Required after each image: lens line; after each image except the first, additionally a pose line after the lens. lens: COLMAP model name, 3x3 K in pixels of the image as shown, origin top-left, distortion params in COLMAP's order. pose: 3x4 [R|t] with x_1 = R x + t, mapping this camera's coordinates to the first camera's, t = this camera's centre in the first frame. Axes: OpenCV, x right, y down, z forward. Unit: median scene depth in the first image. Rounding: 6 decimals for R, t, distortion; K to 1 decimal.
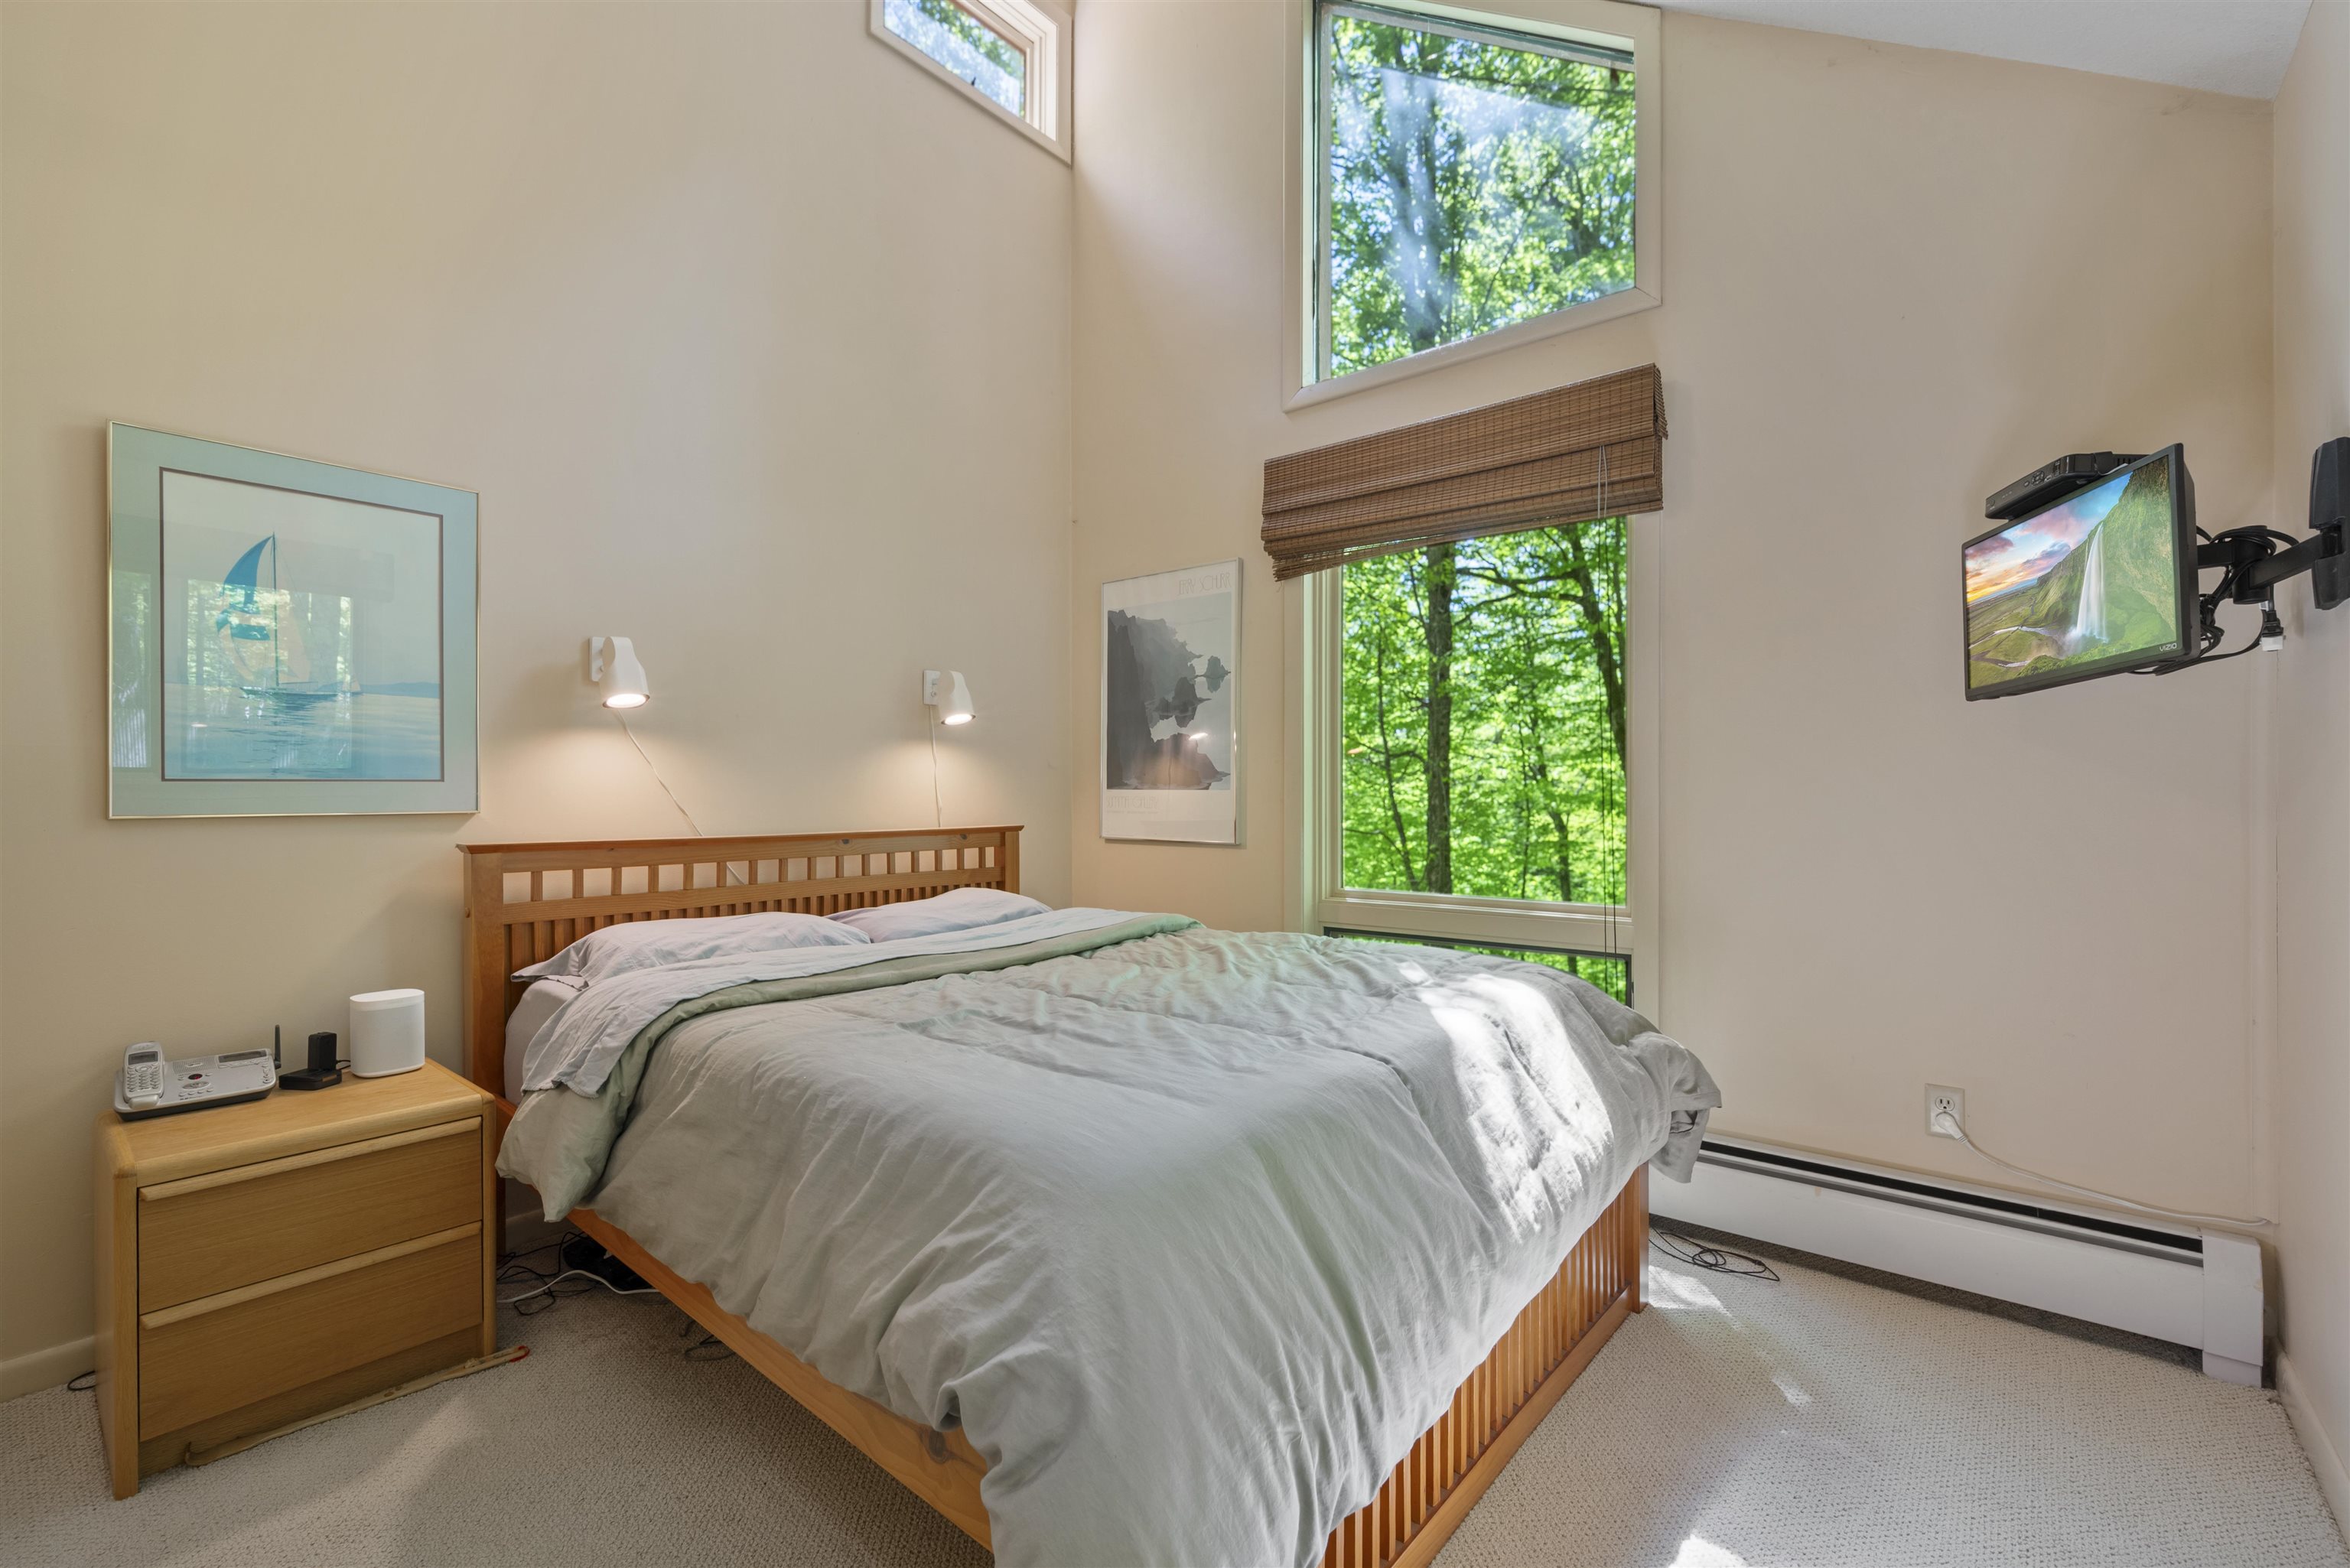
lens RADIAL K [[1009.3, 0, 1172.9], [0, 1009.3, 776.0], [0, 0, 1]] dist [-0.001115, 0.000122]
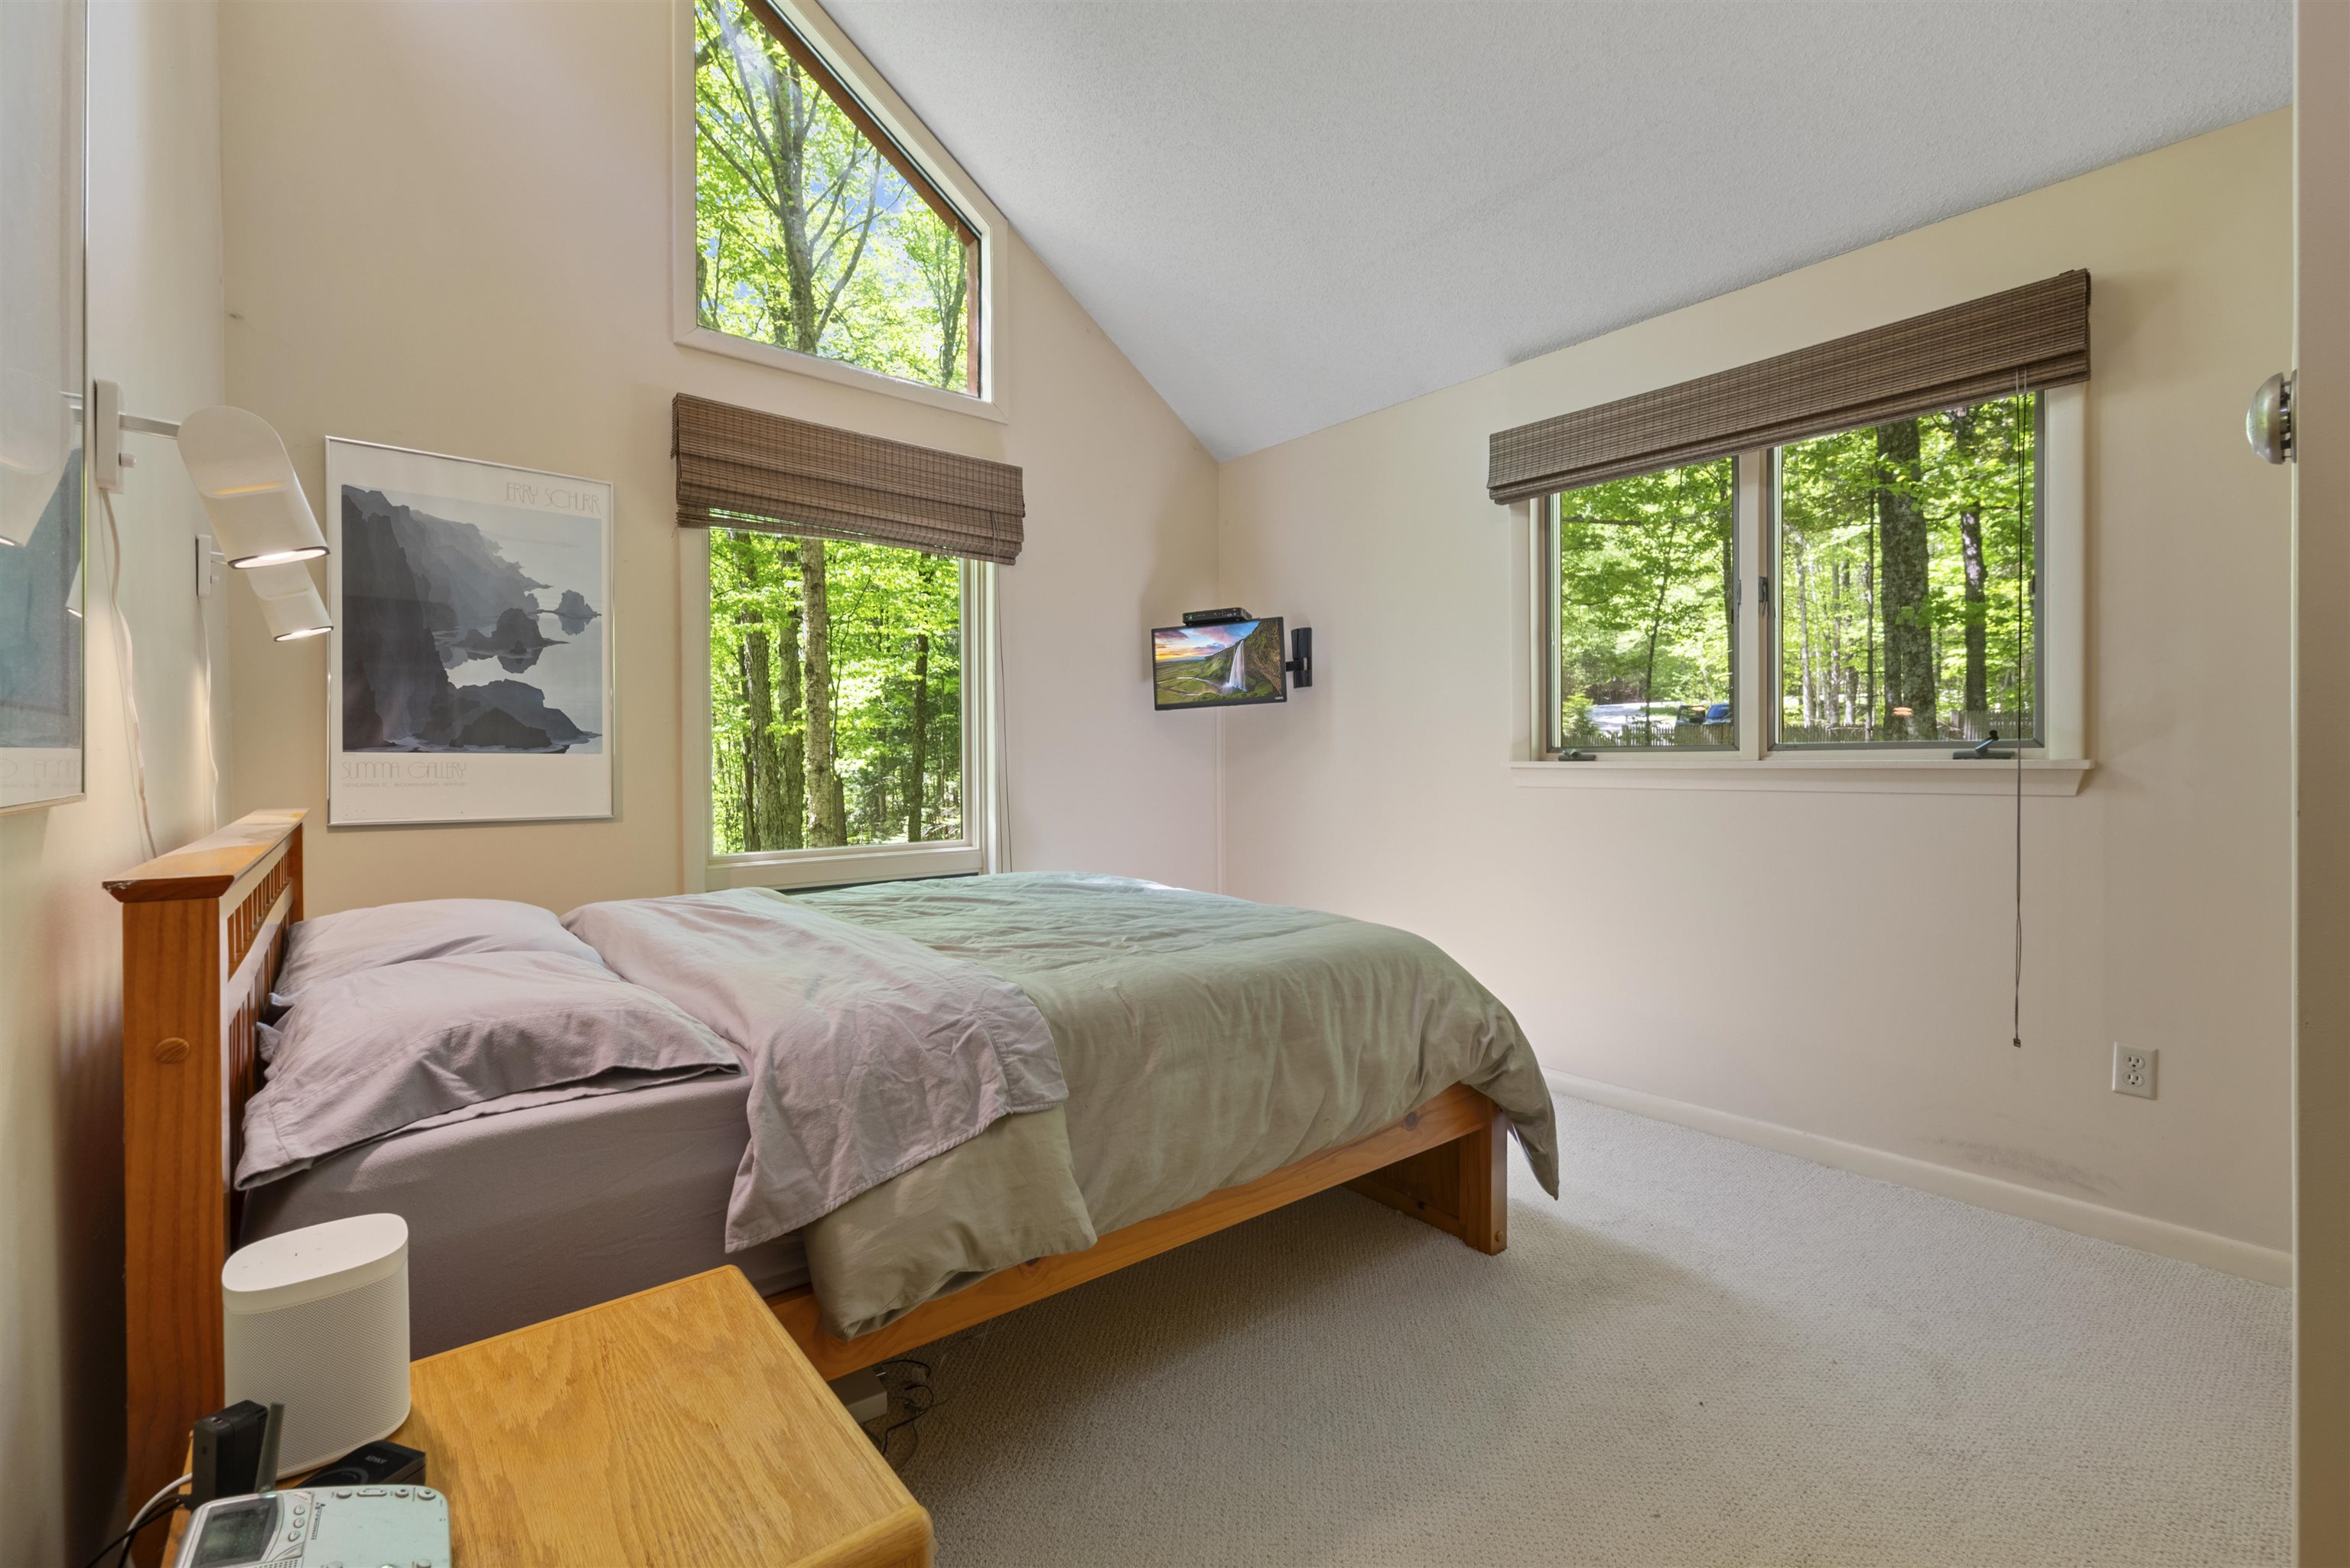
lens RADIAL K [[1009.3, 0, 1172.9], [0, 1009.3, 776.0], [0, 0, 1]] dist [-0.001115, 0.000122]
pose [[0.180951, -0.009014, 0.983451, -0.682607], [-0.009926, 0.999890, 0.010991, 0.018040], [-0.983442, -0.011751, 0.180841, 0.370690]]
